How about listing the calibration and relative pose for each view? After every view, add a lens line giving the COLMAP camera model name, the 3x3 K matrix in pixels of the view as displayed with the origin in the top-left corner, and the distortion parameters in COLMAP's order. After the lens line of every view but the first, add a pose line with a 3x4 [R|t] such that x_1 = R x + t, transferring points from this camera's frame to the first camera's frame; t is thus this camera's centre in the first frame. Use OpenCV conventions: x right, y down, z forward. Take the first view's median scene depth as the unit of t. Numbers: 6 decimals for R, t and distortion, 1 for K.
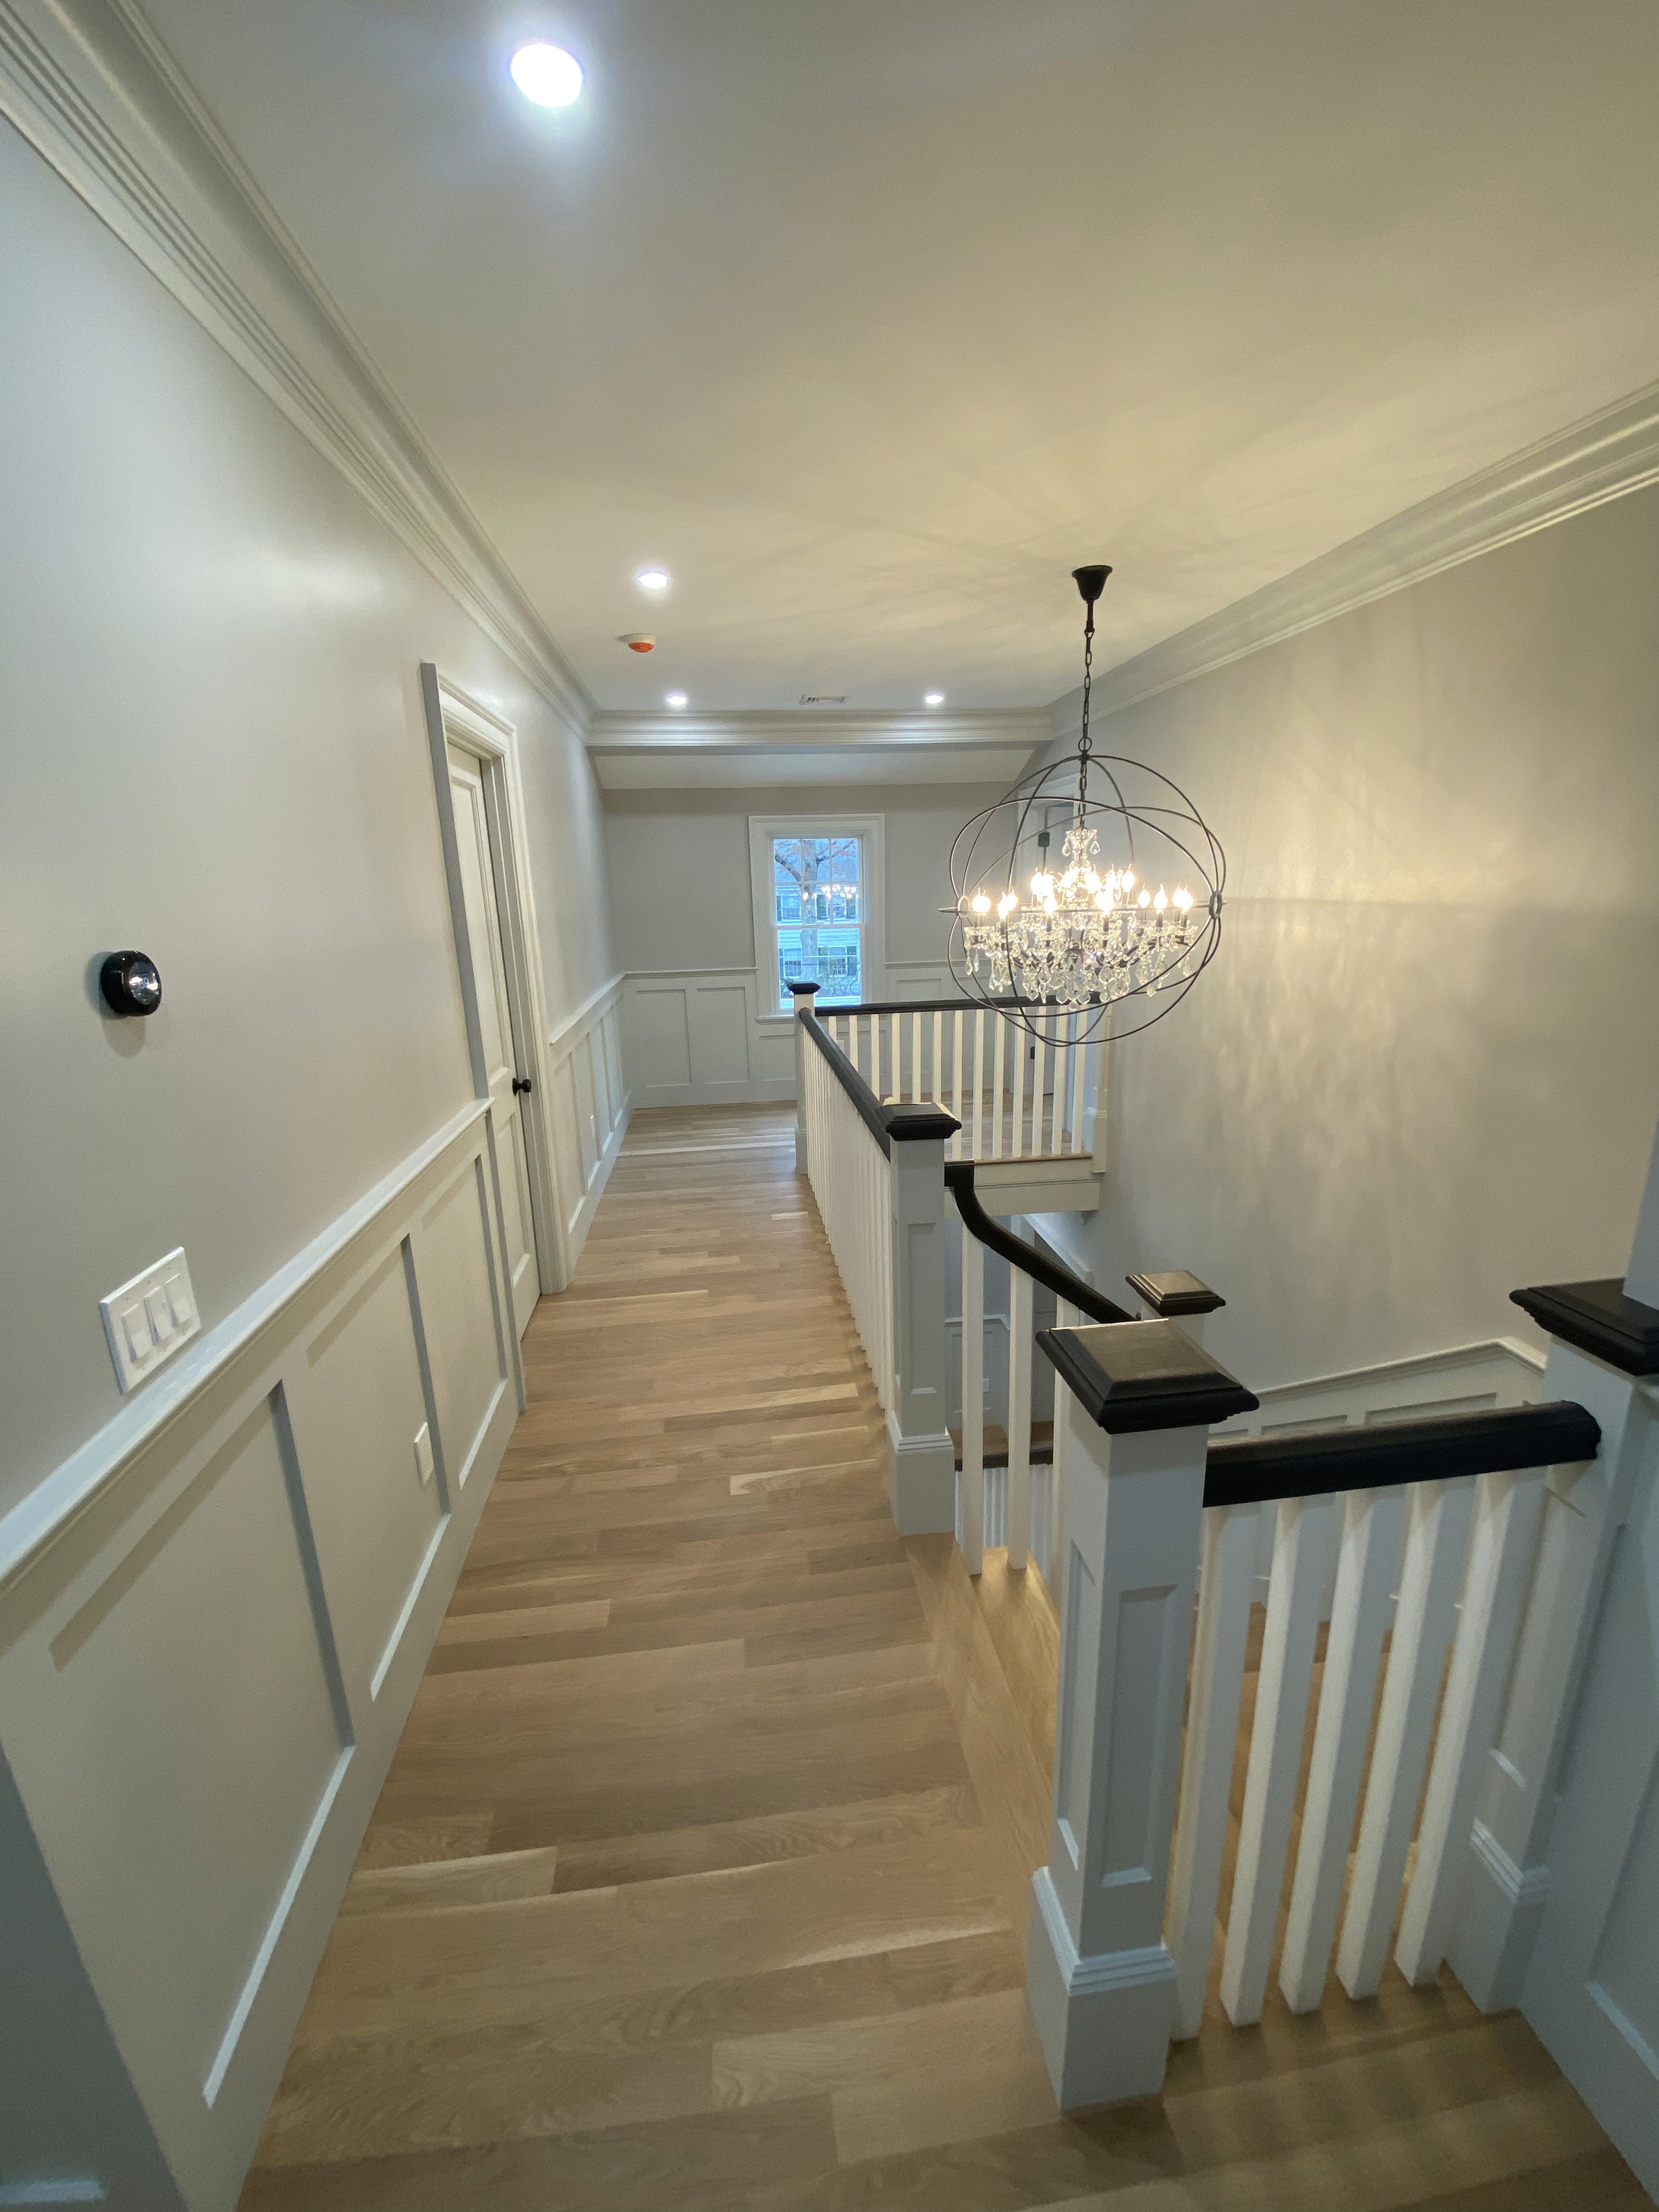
lens RADIAL K [[903.9, 0, 825.8], [0, 903.9, 1103.8], [0, 0, 1]] dist [0.013095, -0.000603]
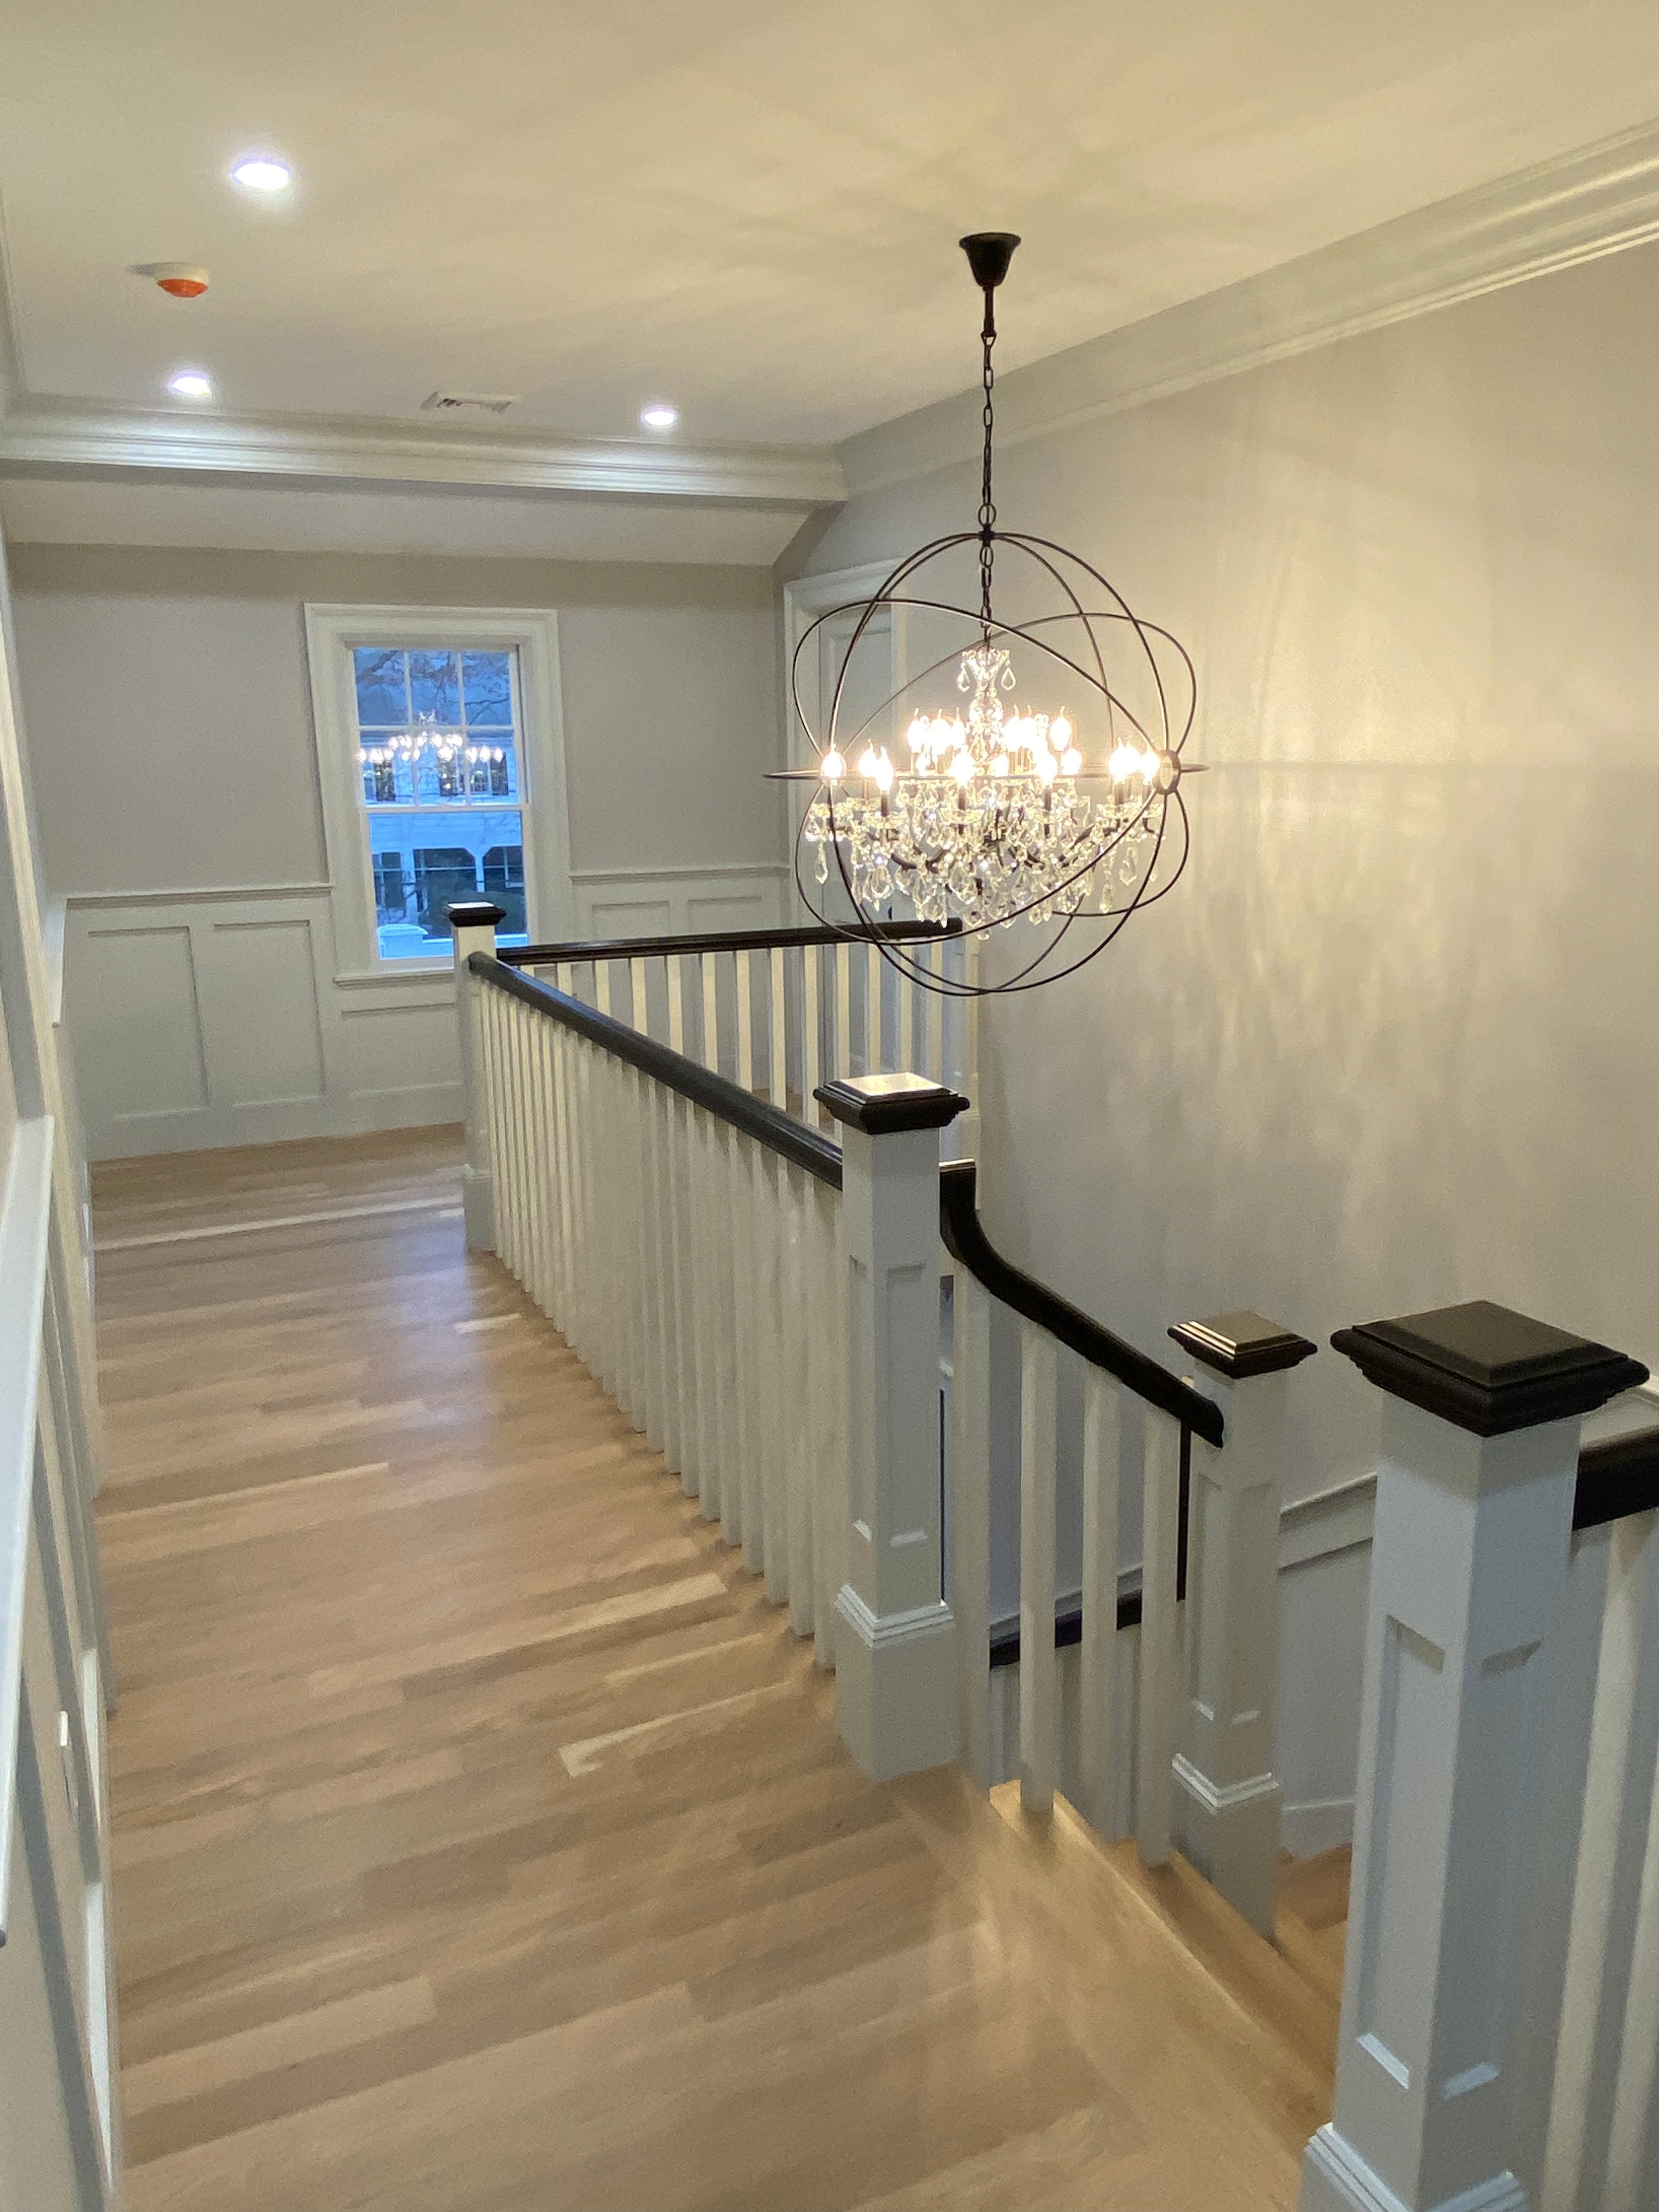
lens RADIAL K [[1634.9, 0, 834.6], [0, 1634.9, 1110.0], [0, 0, 1]] dist [0.035720, -0.004194]
pose [[0.956210, -0.054069, 0.287645, -0.162520], [0.059023, 0.998220, -0.008573, 0.018500], [-0.286669, 0.025176, 0.957699, -0.048214]]
